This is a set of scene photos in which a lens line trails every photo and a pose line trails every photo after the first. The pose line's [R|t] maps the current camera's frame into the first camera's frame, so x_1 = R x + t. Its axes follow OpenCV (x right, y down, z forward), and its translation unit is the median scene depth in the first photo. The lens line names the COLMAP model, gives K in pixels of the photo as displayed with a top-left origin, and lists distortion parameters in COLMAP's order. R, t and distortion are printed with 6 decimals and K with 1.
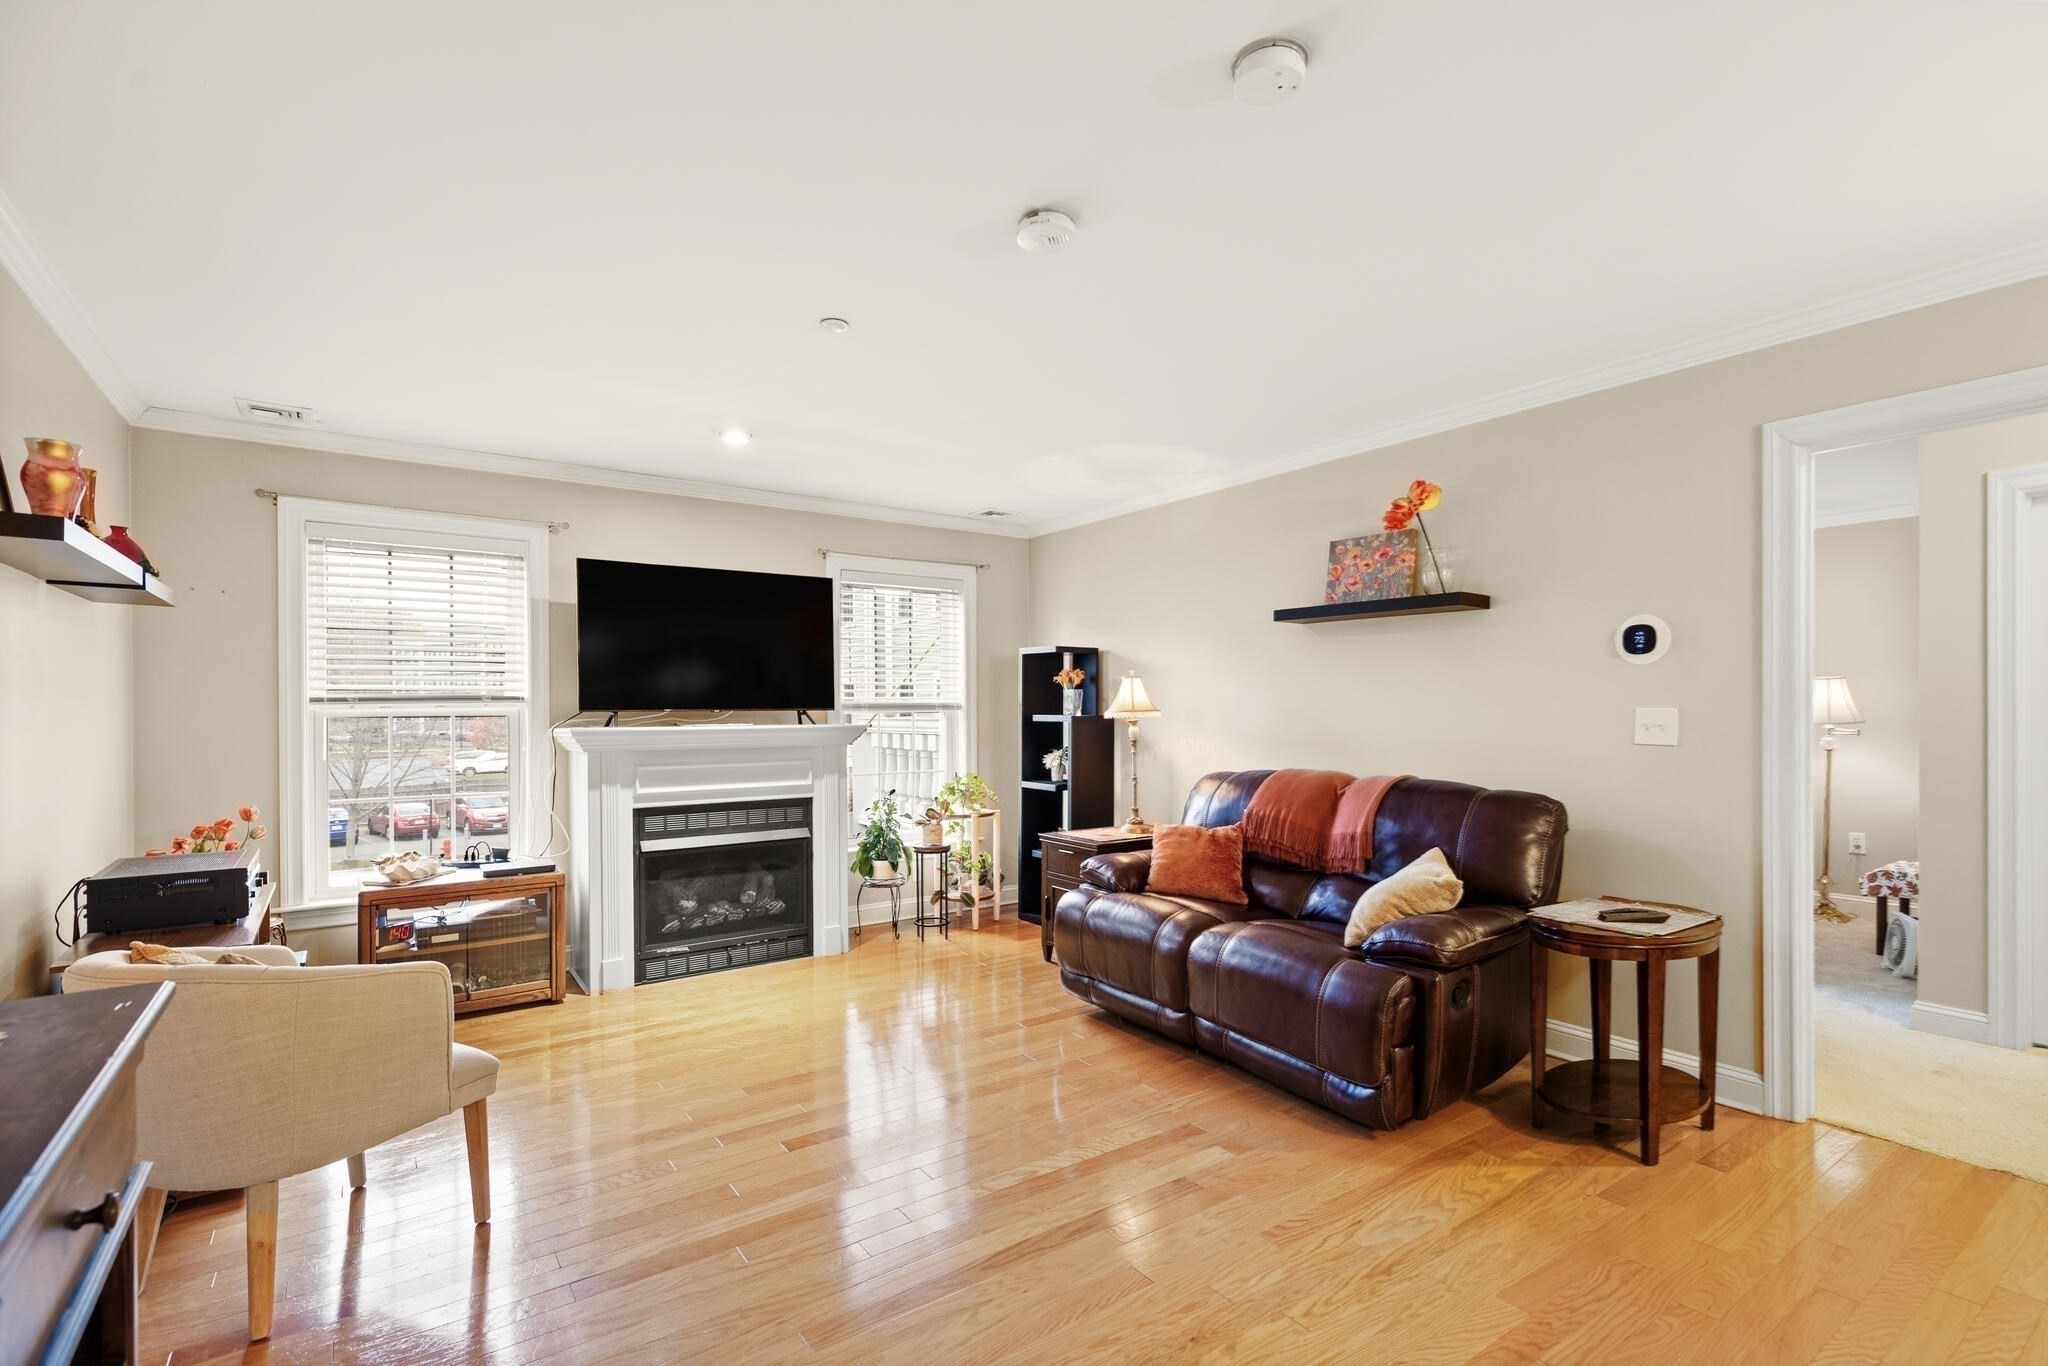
lens RADIAL K [[940.9, 0, 1032.7], [0, 940.9, 714.6], [0, 0, 1]] dist [0.009744, -0.002331]
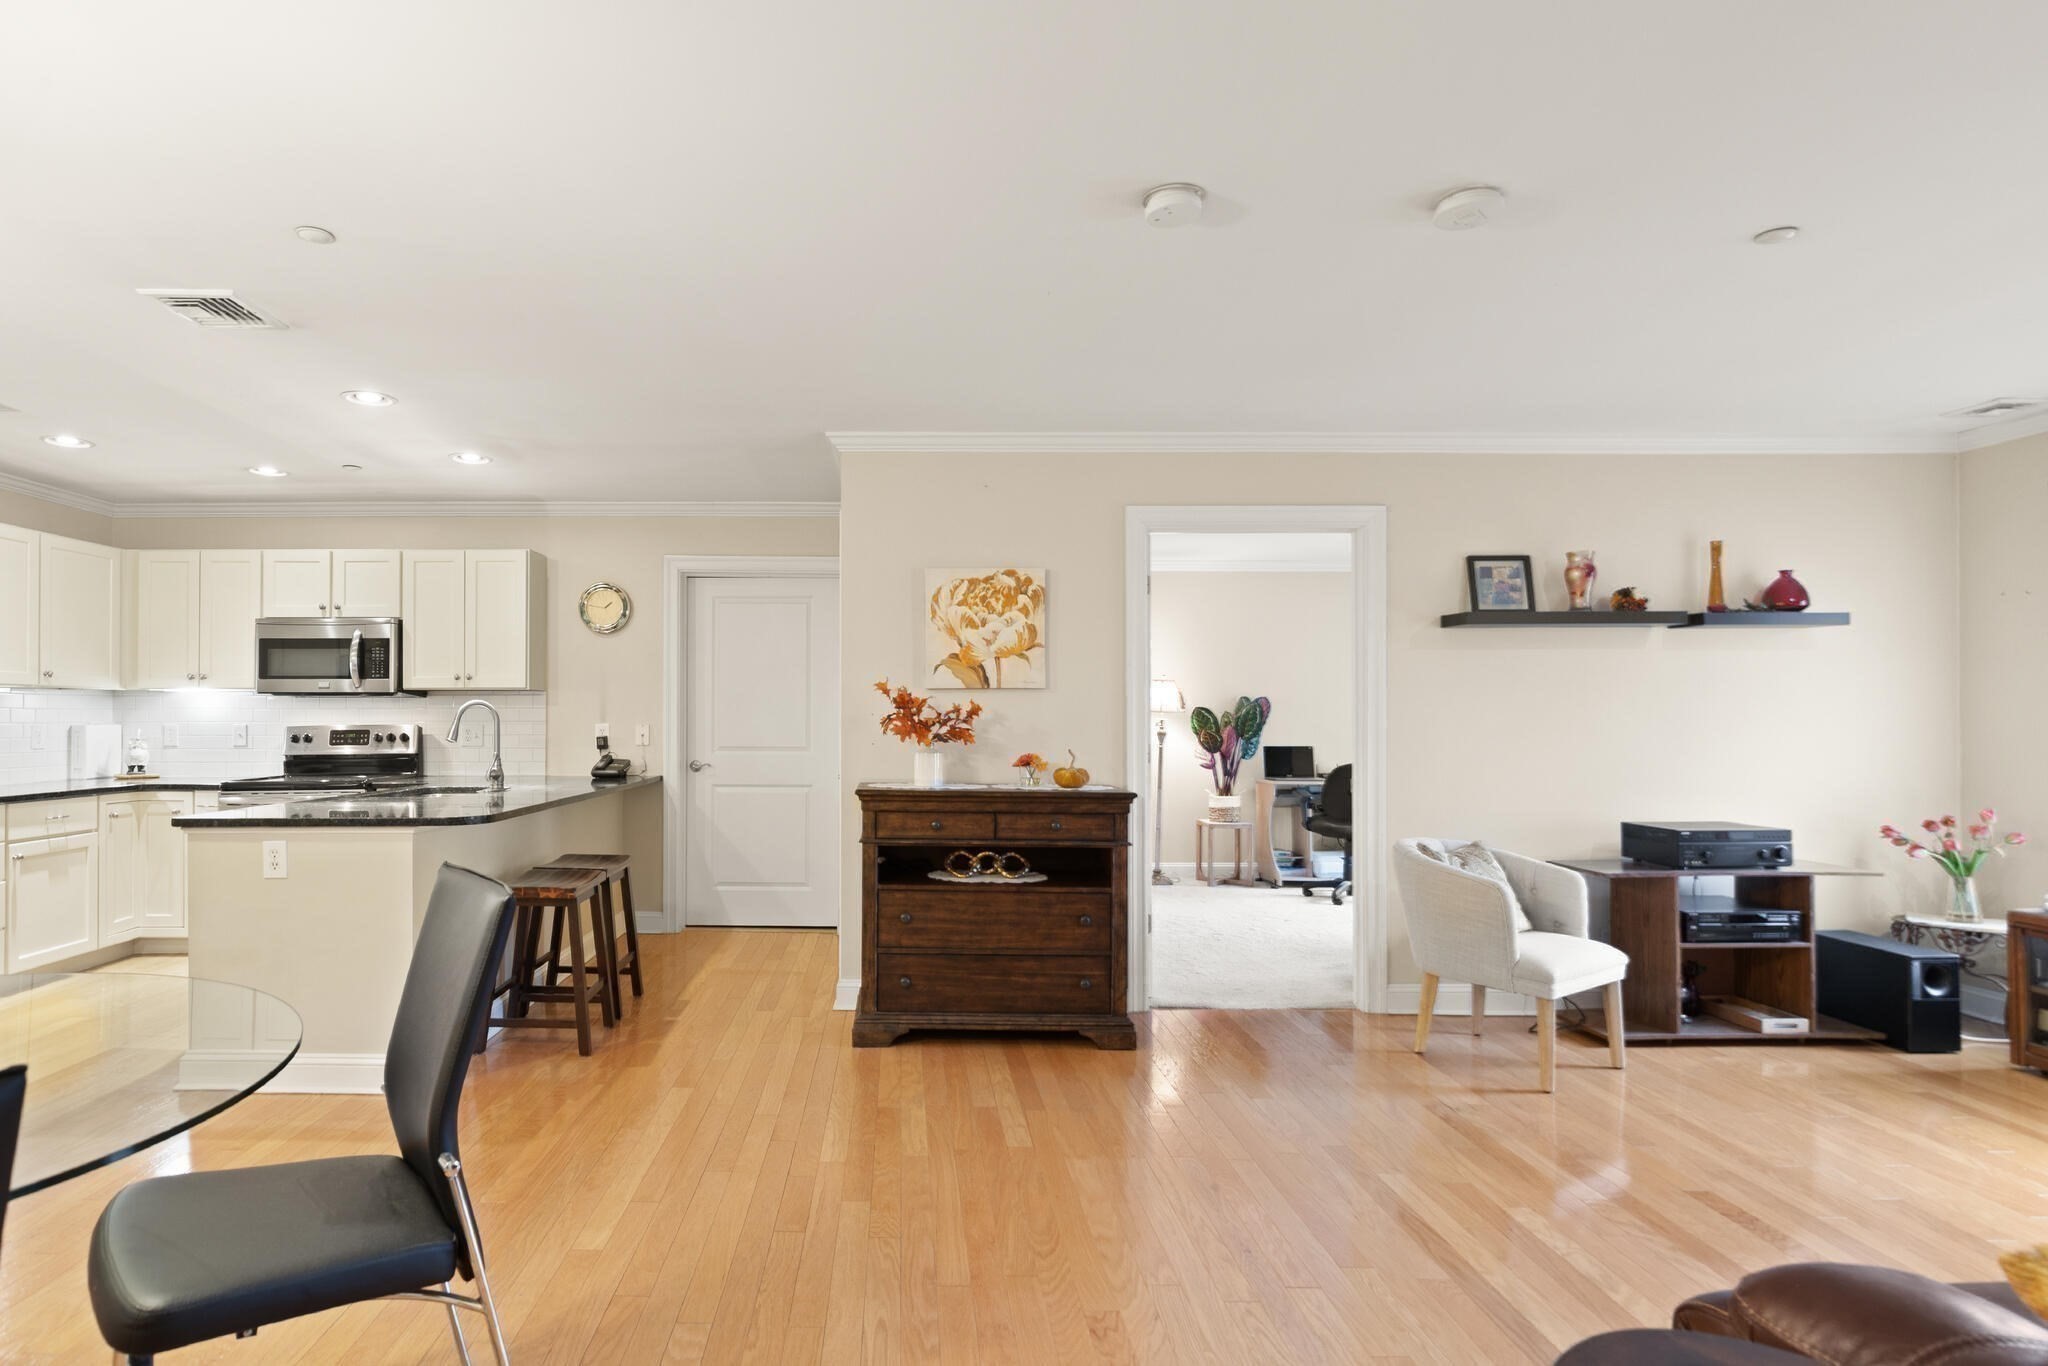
lens RADIAL K [[1078.4, 0, 881.4], [0, 1078.4, 711.1], [0, 0, 1]] dist [0.011552, -0.004343]
pose [[-0.597988, -0.001628, -0.801503, 0.669443], [-0.003980, 0.999992, 0.000938, -0.002302], [0.801495, 0.003751, -0.597990, 0.635198]]
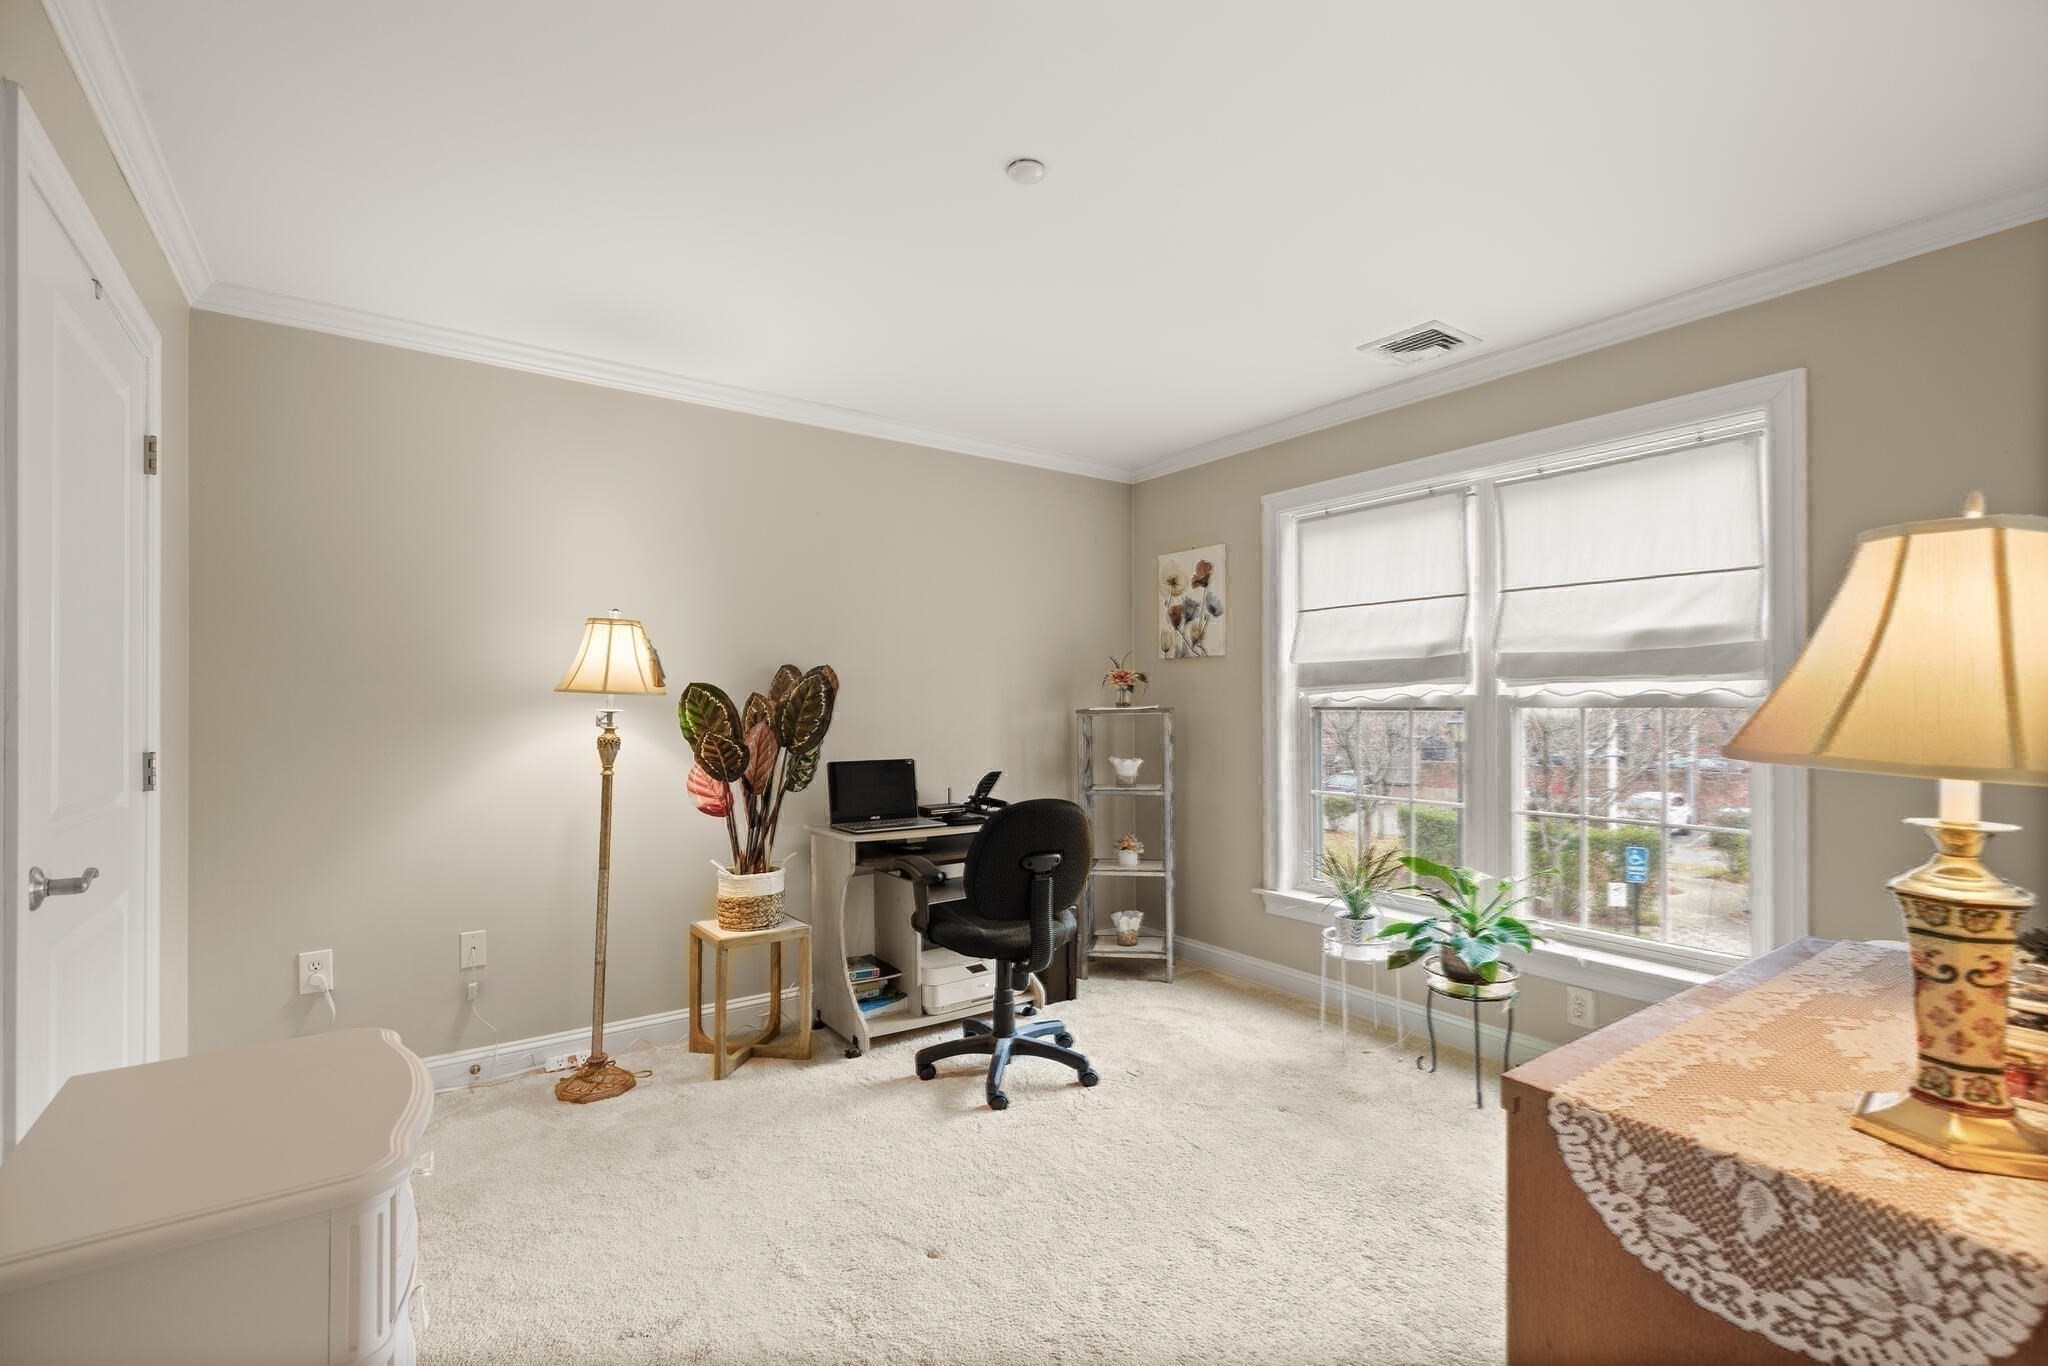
lens RADIAL K [[940.9, 0, 1028.2], [0, 940.9, 703.7], [0, 0, 1]] dist [0.009744, -0.002331]
pose [[-0.009935, 0.000752, -0.999950, -0.394076], [-0.004314, 0.999990, 0.000795, 0.005050], [0.999941, 0.004321, -0.009932, 0.235936]]
